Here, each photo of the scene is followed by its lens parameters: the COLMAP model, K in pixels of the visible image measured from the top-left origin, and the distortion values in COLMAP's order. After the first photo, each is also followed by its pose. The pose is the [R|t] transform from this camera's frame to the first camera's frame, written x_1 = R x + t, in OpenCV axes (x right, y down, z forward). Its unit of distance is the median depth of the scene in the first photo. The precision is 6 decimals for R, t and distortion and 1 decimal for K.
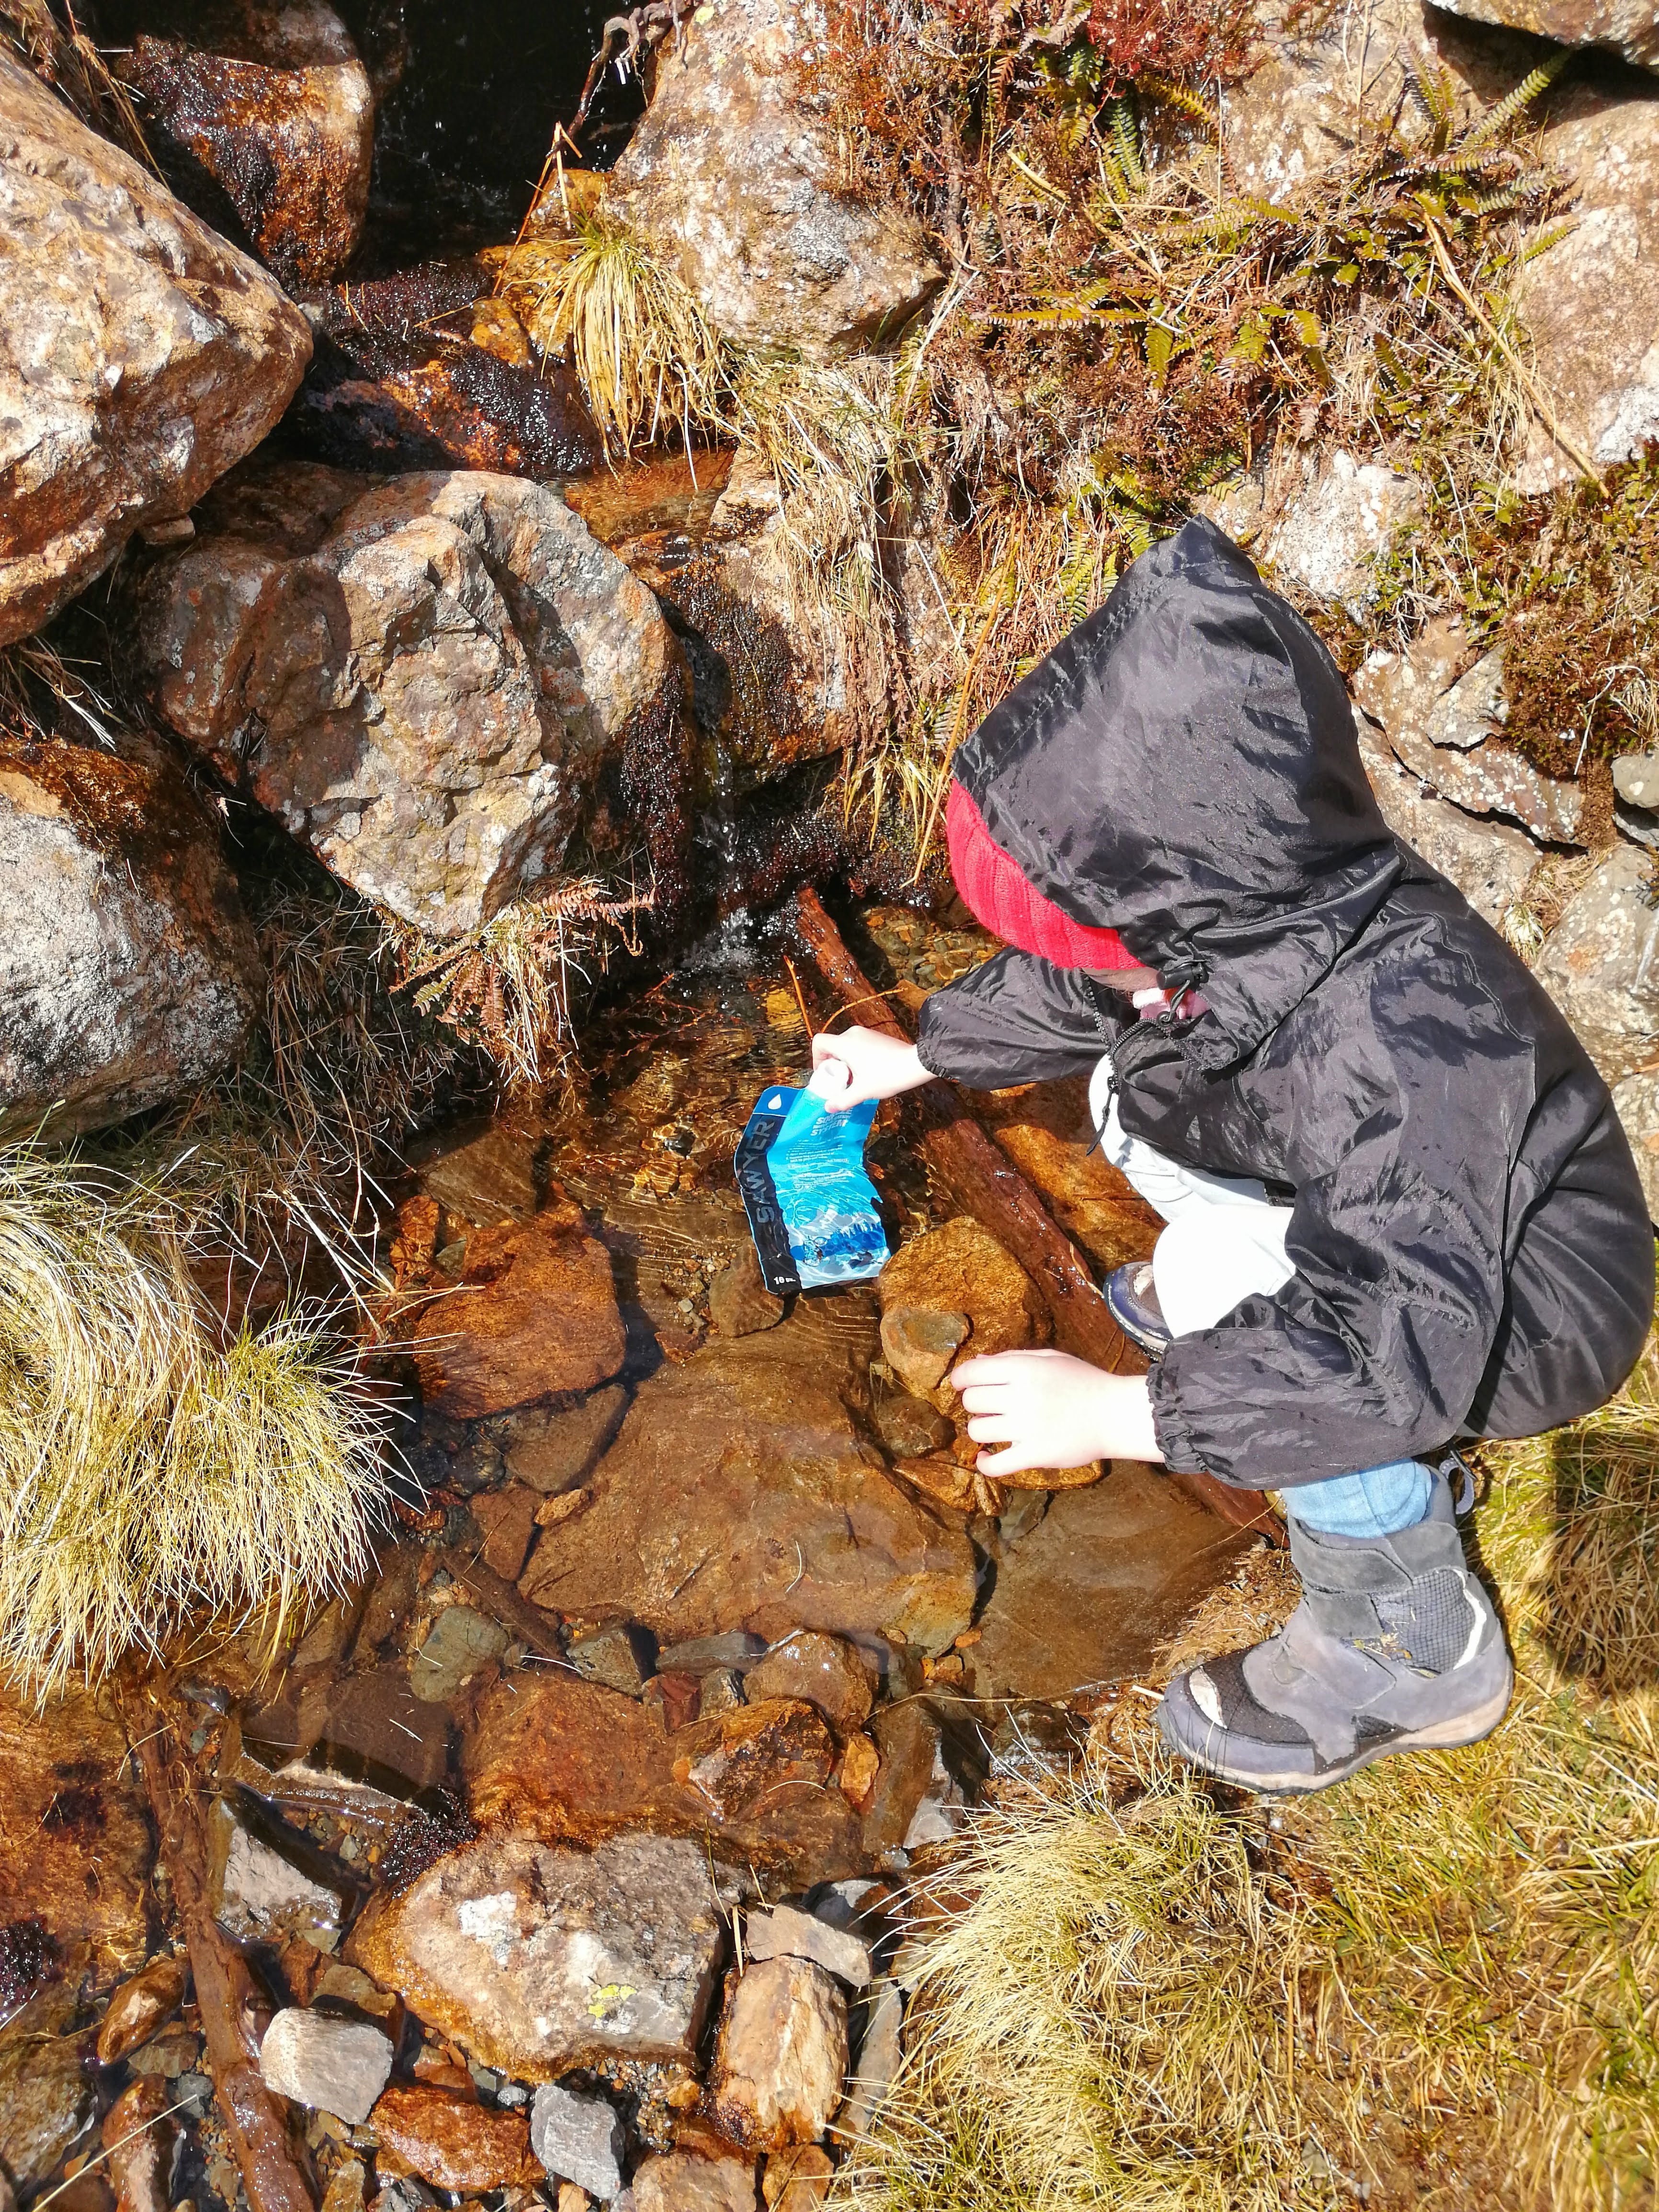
lens RADIAL K [[1748.3, 0, 829.3], [0, 1748.3, 1108.7], [0, 0, 1]] dist [0.022424, -0.055915]
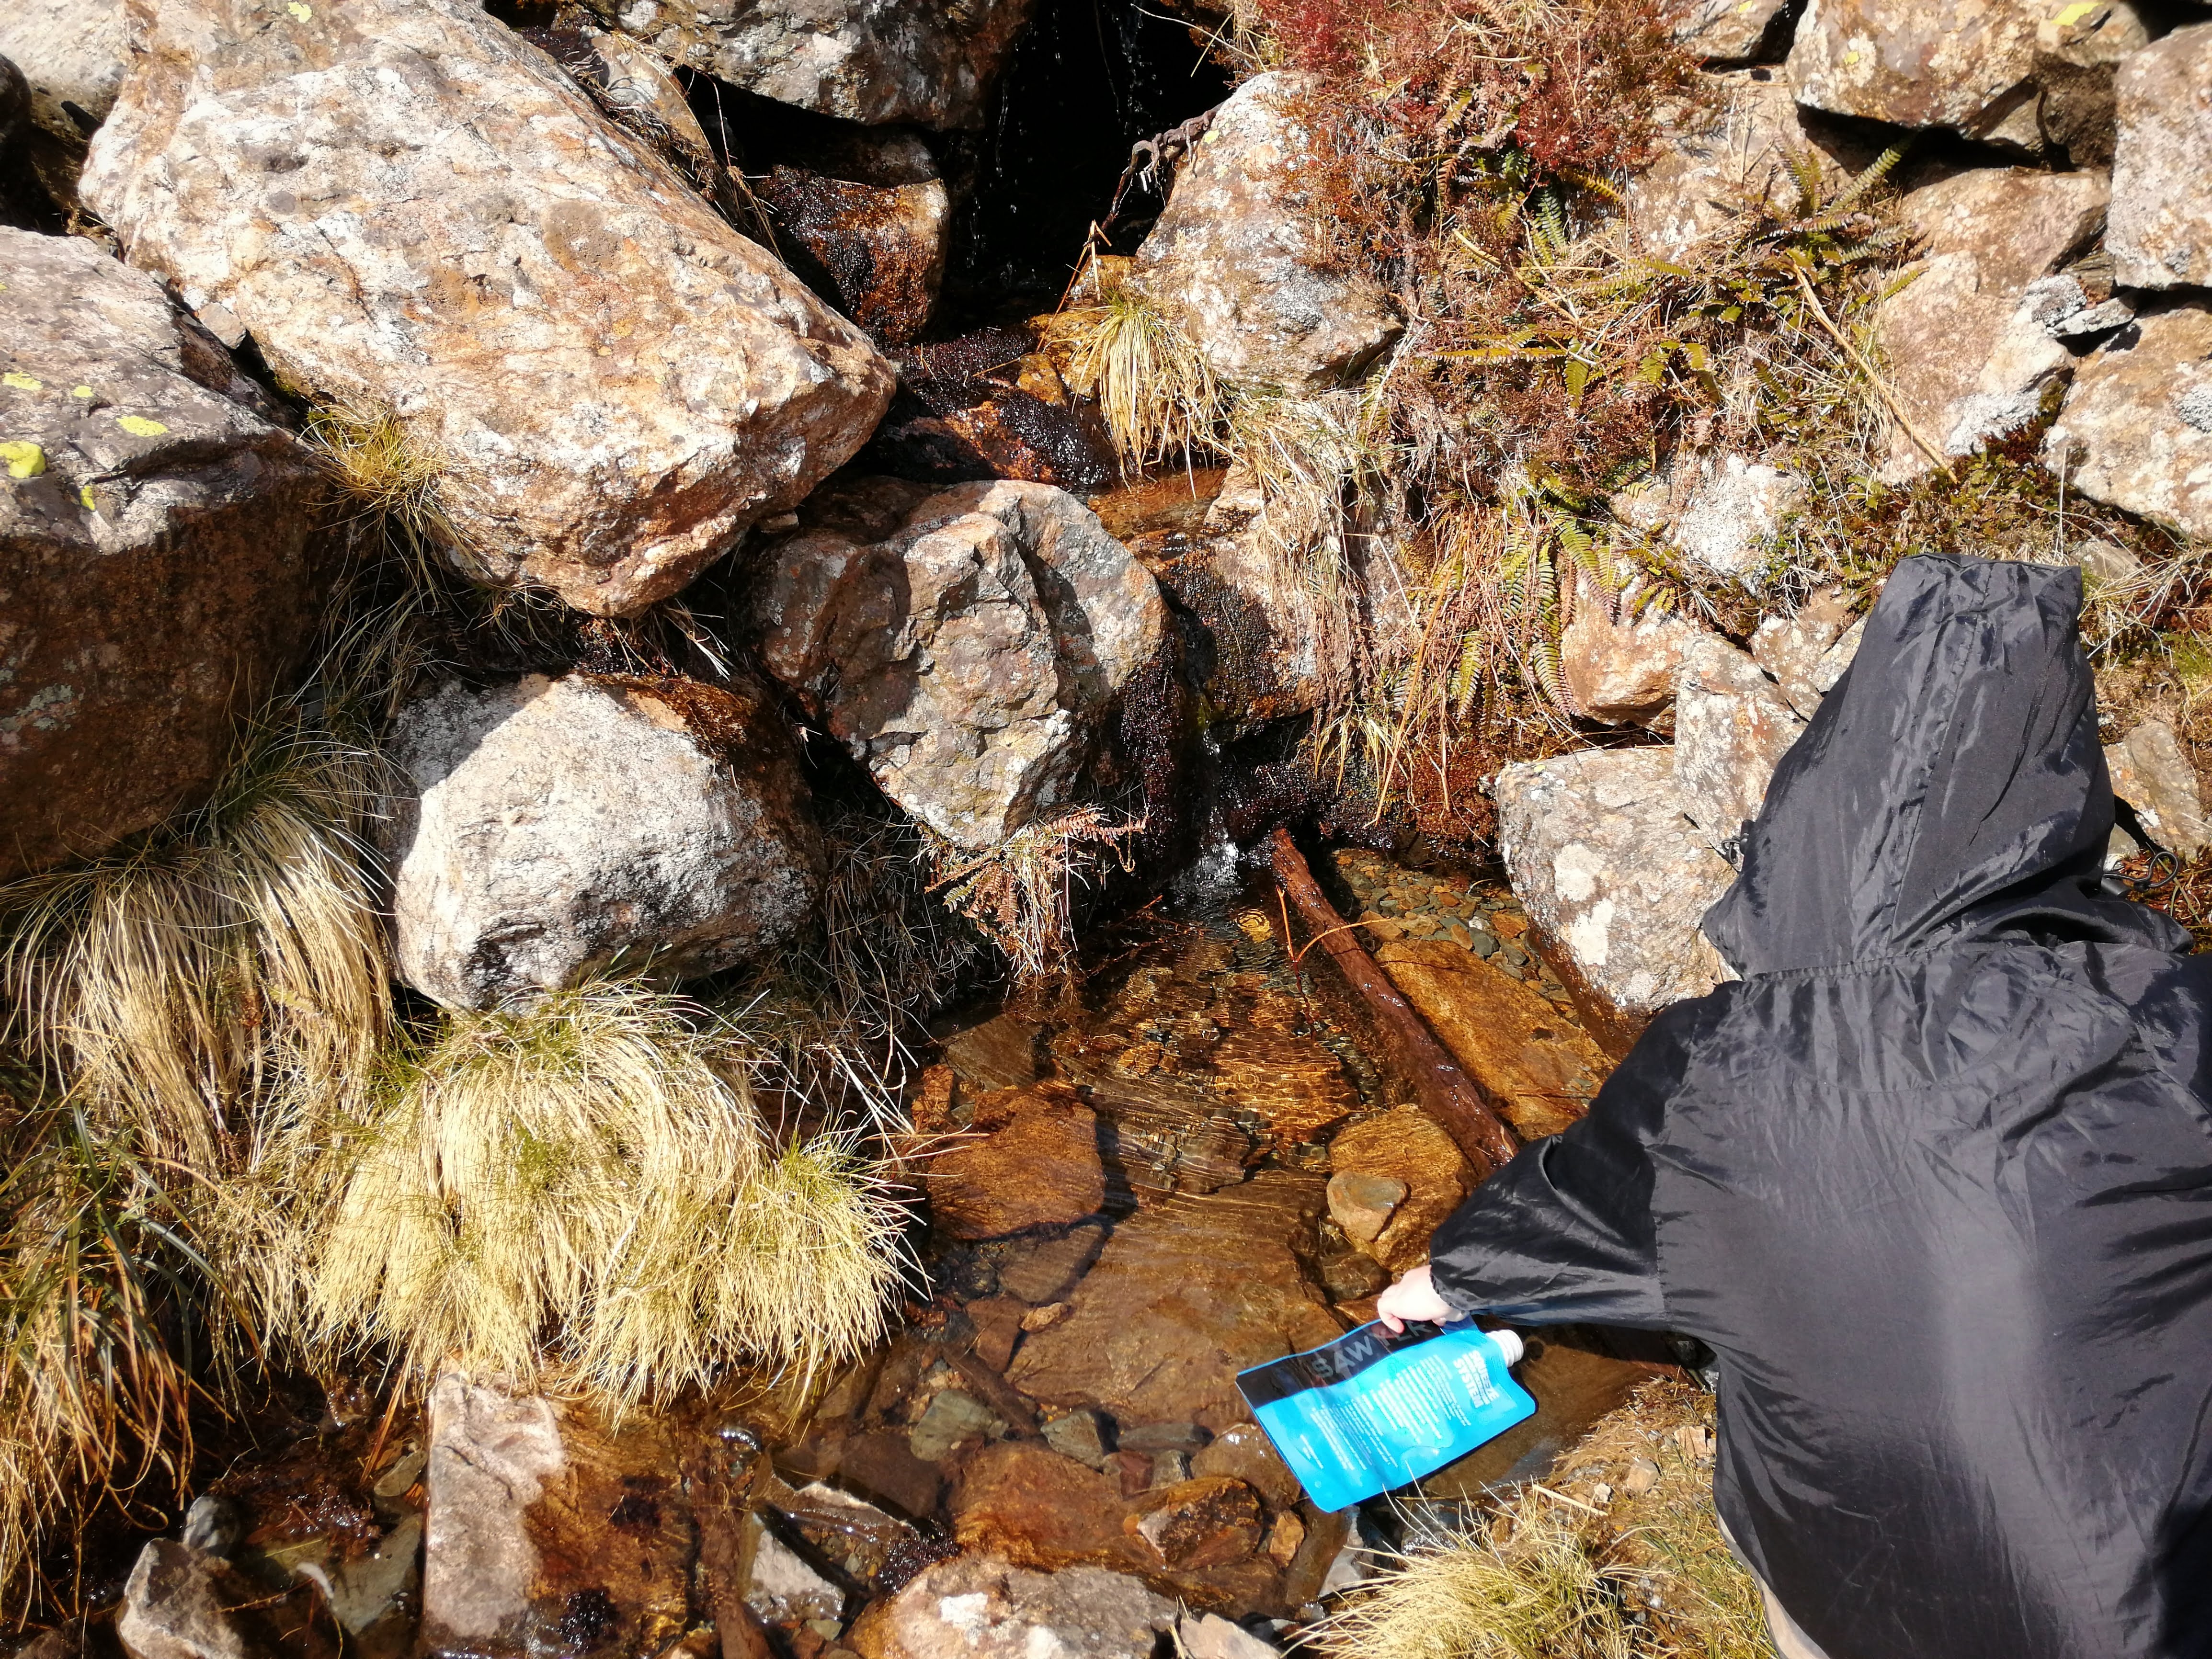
lens RADIAL K [[1748.3, 0, 1101.9], [0, 1748.3, 825.6], [0, 0, 1]] dist [0.022424, -0.055915]
pose [[0.989711, 0.014359, -0.142355, 0.043396], [-0.039340, 0.983913, -0.174261, 0.098843], [0.137563, 0.178068, 0.974355, -0.175444]]
